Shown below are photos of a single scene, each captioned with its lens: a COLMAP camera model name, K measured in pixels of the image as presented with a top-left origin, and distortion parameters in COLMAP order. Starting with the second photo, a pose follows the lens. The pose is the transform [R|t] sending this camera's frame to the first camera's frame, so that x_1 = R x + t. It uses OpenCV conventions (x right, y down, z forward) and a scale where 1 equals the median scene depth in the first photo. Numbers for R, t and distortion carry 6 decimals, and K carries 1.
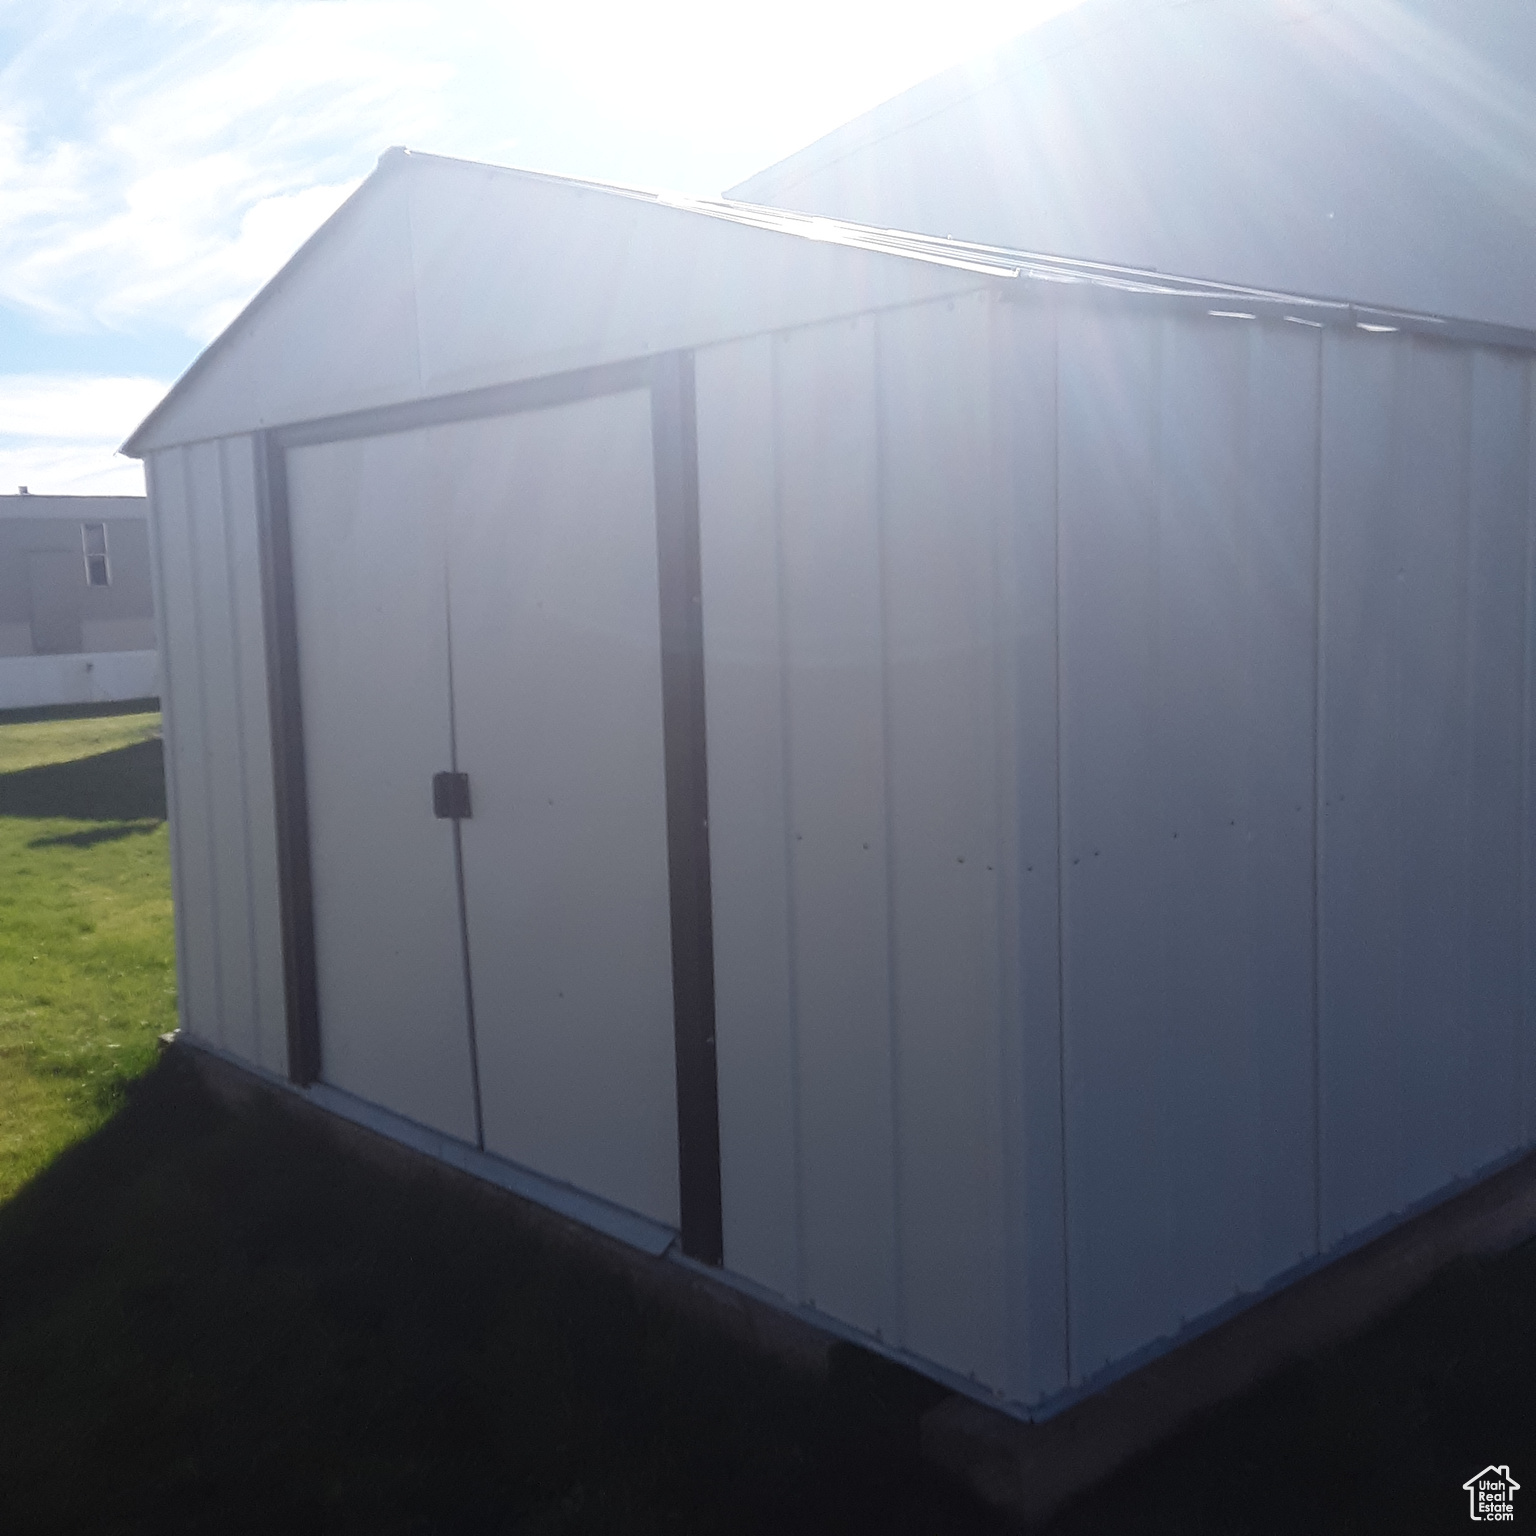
lens RADIAL K [[1647.0, 0, 775.0], [0, 1647.0, 783.1], [0, 0, 1]] dist [0.138943, -0.217429]
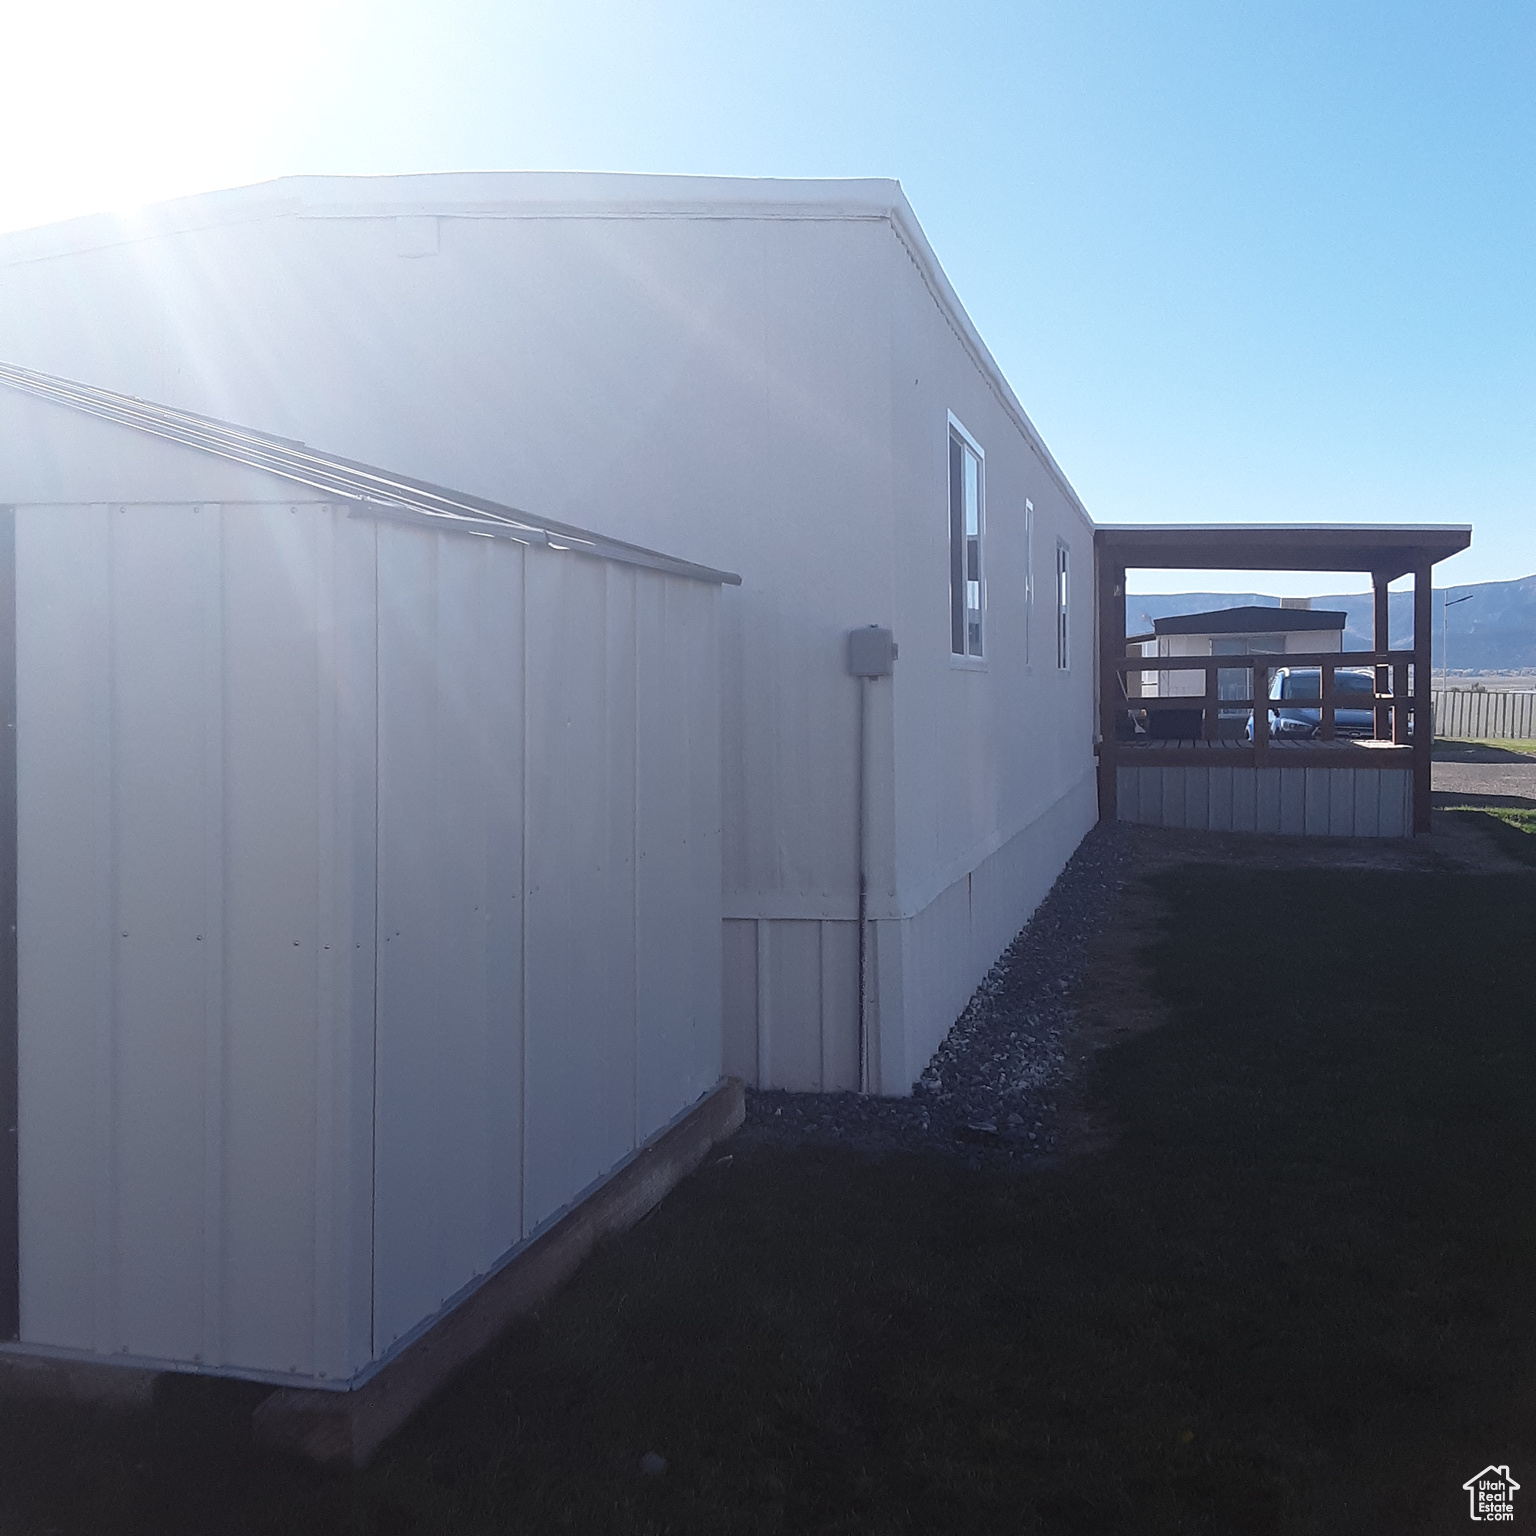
lens RADIAL K [[1647.0, 0, 775.0], [0, 1647.0, 783.1], [0, 0, 1]] dist [0.138943, -0.217429]
pose [[0.828684, 0.006893, 0.559675, -0.263511], [0.033552, 0.997514, -0.061965, 0.015439], [-0.558710, 0.070128, 0.826393, -0.223114]]
